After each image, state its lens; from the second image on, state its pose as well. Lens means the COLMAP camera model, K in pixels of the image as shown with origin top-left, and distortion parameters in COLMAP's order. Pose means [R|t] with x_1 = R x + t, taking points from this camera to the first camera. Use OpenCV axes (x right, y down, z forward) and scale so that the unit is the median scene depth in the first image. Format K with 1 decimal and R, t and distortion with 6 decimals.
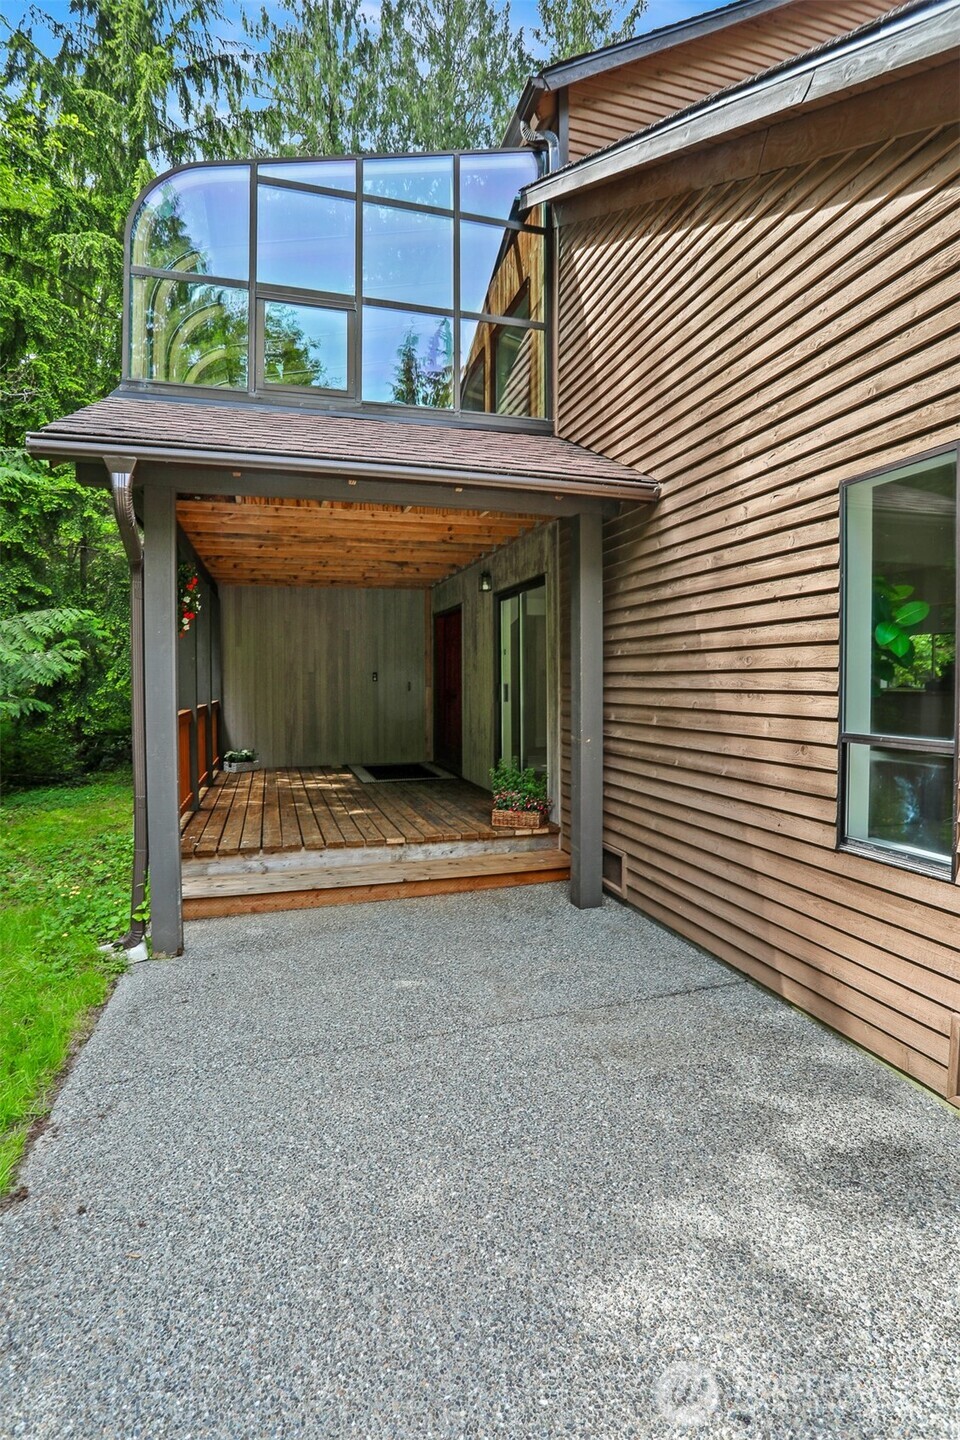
lens RADIAL K [[697.6, 0, 483.7], [0, 697.6, 710.3], [0, 0, 1]] dist [-0.015378, 0.000236]
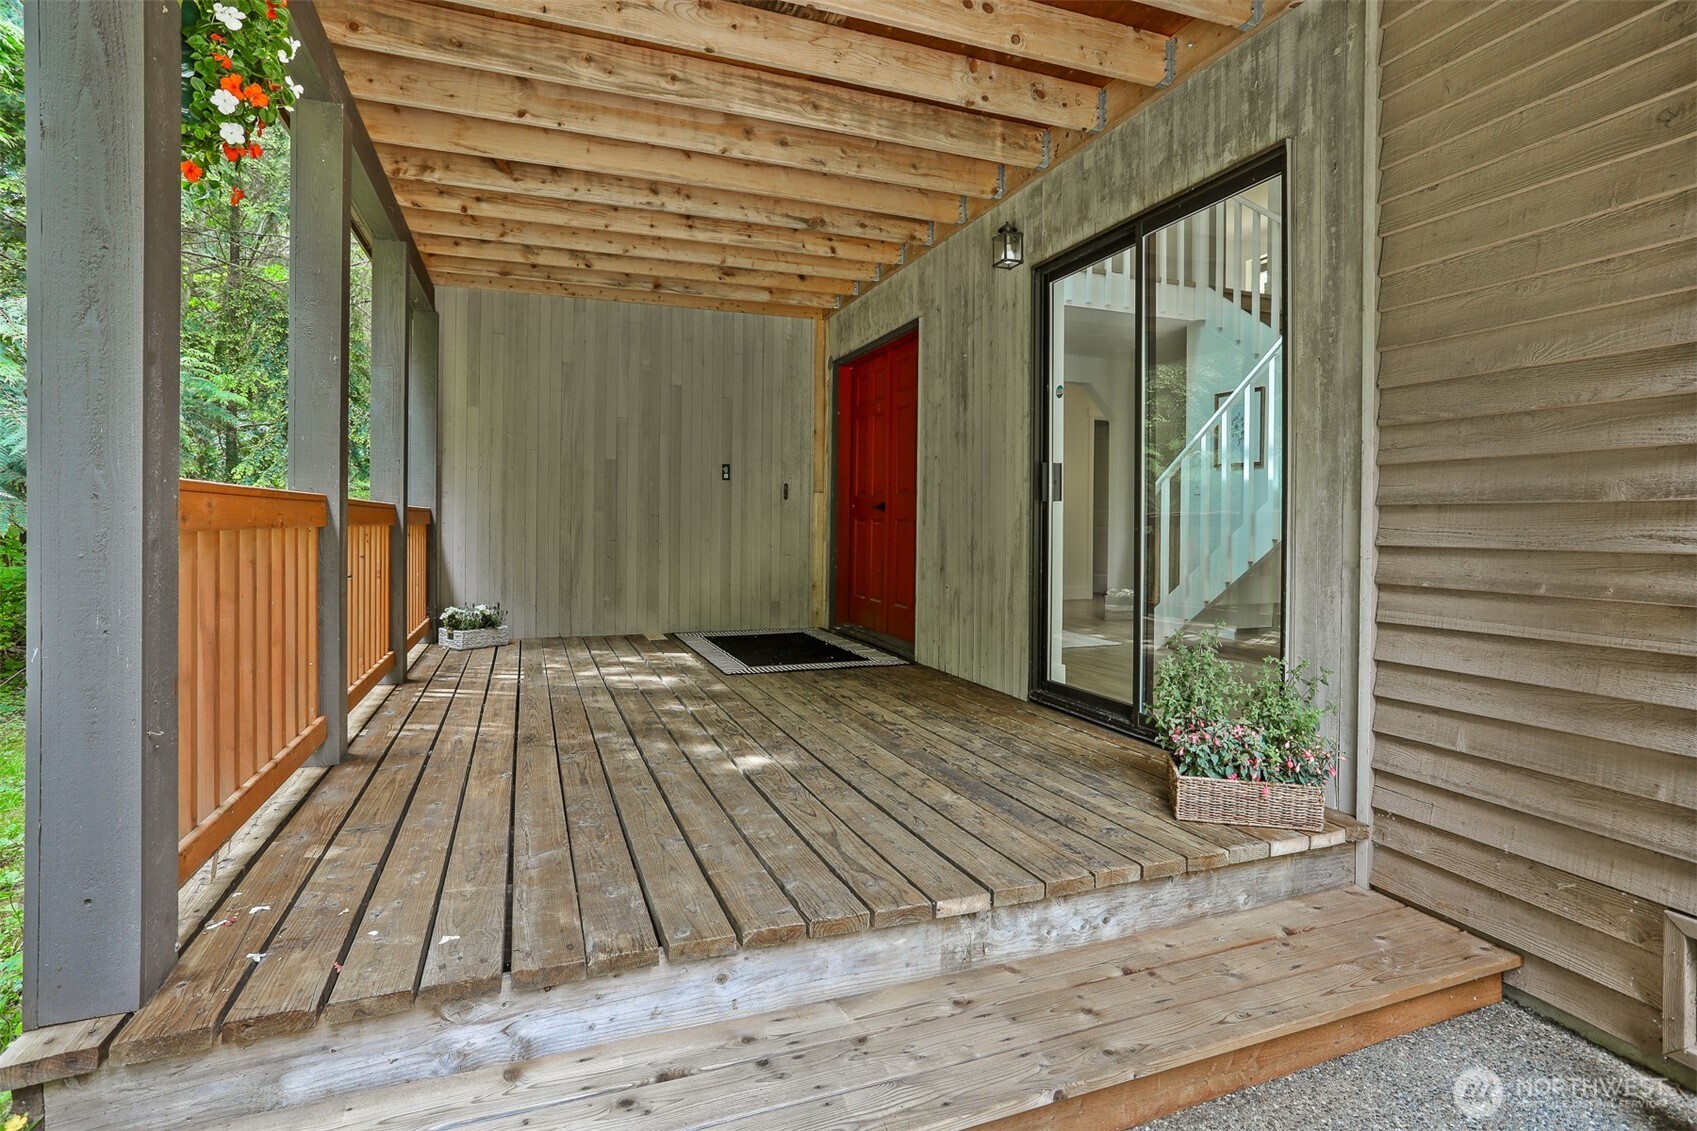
lens RADIAL K [[822.1, 0, 819.1], [0, 822.1, 538.0], [0, 0, 1]] dist [-0.015378, 0.000236]
pose [[0.998896, 0.009934, 0.045924, -0.129794], [-0.008558, 0.999511, -0.030064, 0.025225], [-0.046200, 0.029637, 0.998492, 0.407098]]
